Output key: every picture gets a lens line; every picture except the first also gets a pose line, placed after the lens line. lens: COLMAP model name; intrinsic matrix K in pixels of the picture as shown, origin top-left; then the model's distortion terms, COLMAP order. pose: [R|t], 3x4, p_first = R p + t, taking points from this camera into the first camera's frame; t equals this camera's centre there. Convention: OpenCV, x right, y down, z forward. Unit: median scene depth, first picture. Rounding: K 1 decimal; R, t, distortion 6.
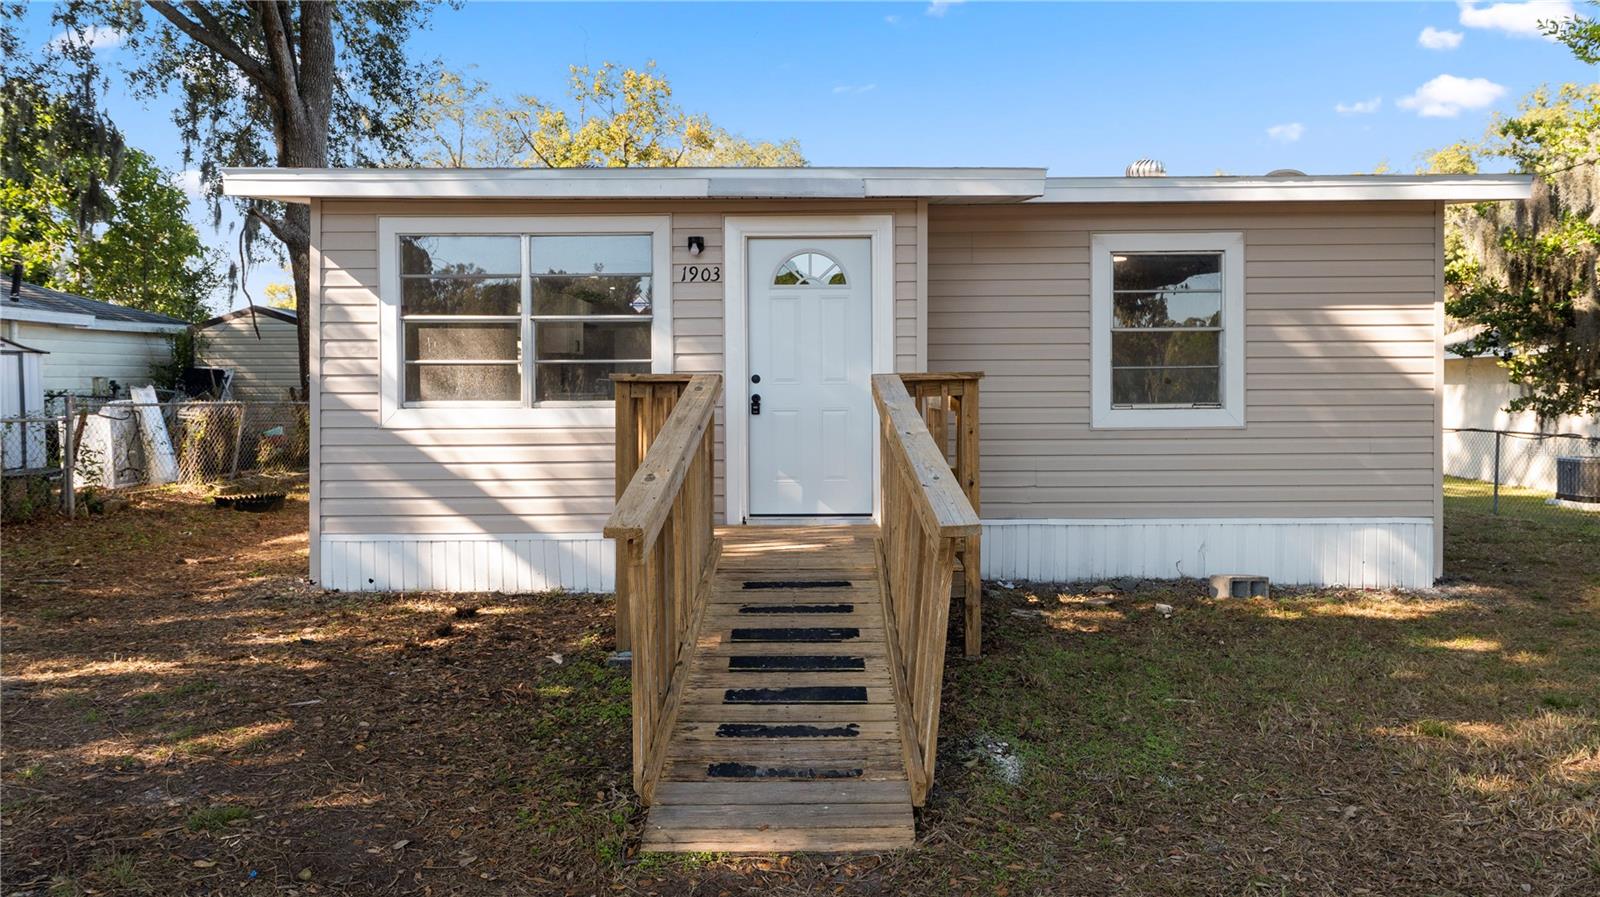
lens RADIAL K [[1101.2, 0, 802.5], [0, 1101.2, 421.9], [0, 0, 1]] dist [0.001961, -0.000274]
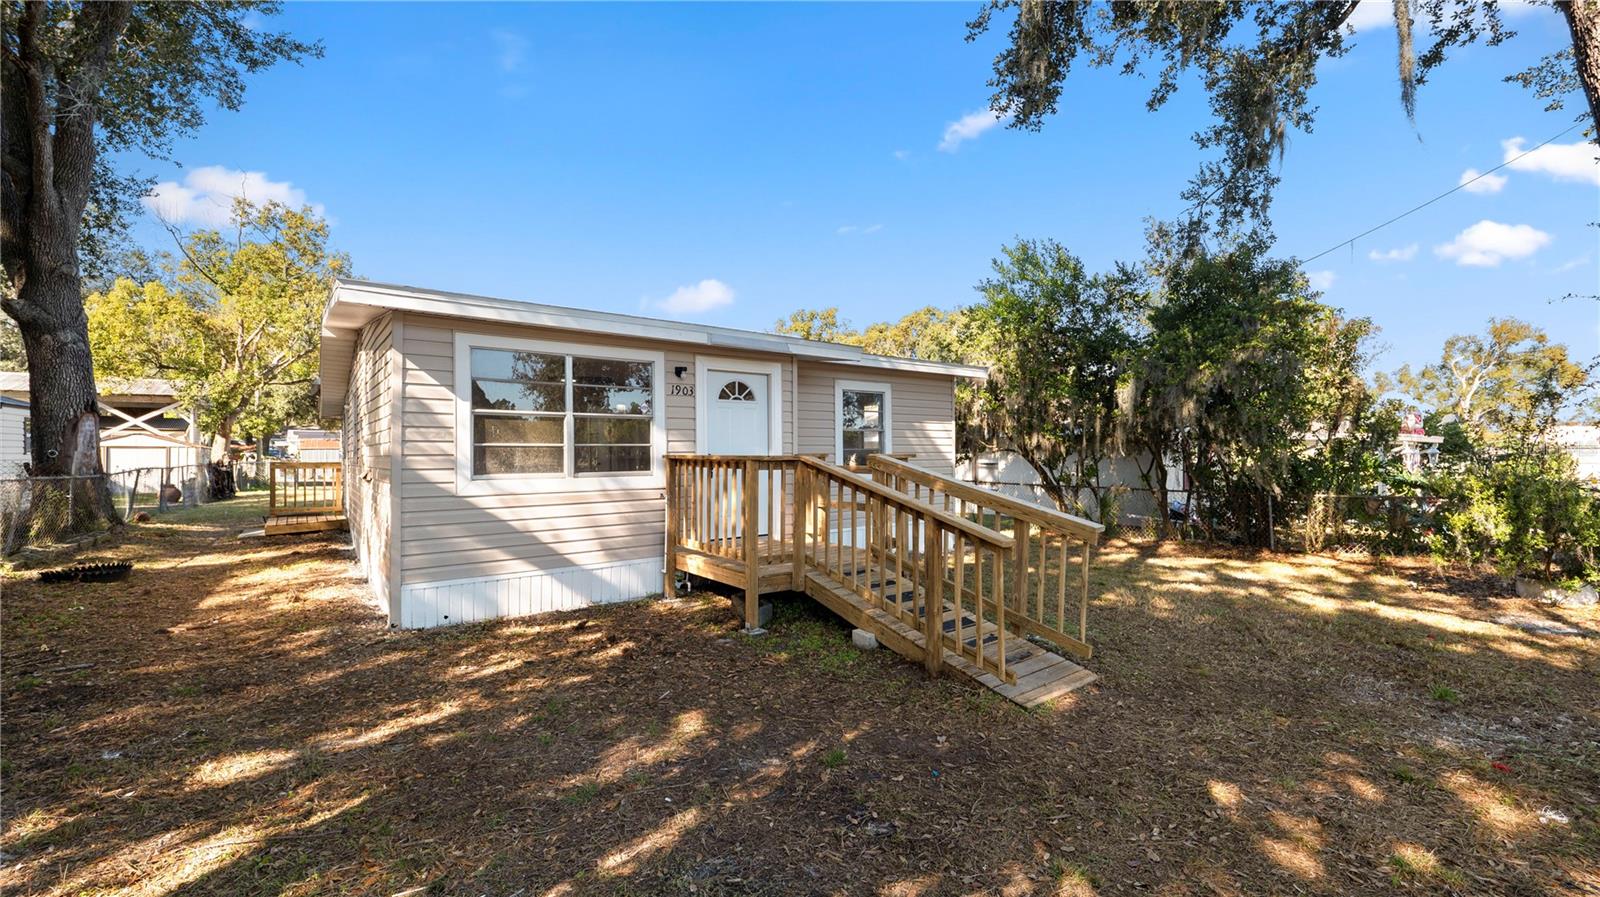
lens RADIAL K [[655.5, 0, 802.9], [0, 655.5, 456.1], [0, 0, 1]] dist [-0.011925, 0.001029]
pose [[0.787853, -0.004080, 0.615850, -0.531127], [0.022411, 0.999506, -0.022048, -0.015257], [-0.615456, 0.031172, 0.787555, 0.153416]]
